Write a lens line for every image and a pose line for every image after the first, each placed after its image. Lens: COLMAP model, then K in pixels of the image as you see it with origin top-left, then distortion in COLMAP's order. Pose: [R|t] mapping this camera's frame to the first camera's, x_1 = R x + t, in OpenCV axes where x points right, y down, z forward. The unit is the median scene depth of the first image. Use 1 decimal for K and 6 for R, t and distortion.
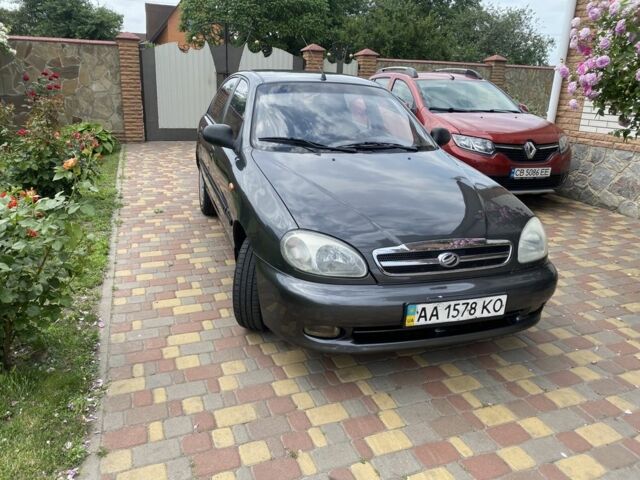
lens RADIAL K [[483.8, 0, 320.0], [0, 483.8, 240.0], [0, 0, 1]] dist [0.006828, -0.003832]
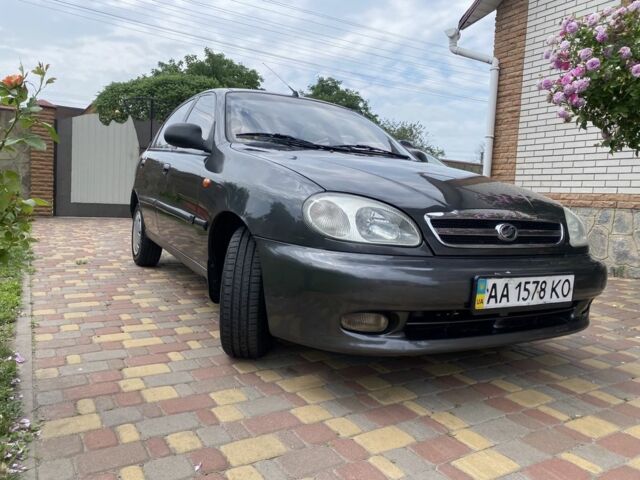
lens RADIAL K [[484.1, 0, 315.9], [0, 484.1, 238.5], [0, 0, 1]] dist [-0.000261, 0.002893]
pose [[0.983393, -0.001461, 0.181485, -0.184958], [0.041112, 0.975768, -0.214912, 0.199579], [-0.176773, 0.218804, 0.959623, 0.257218]]
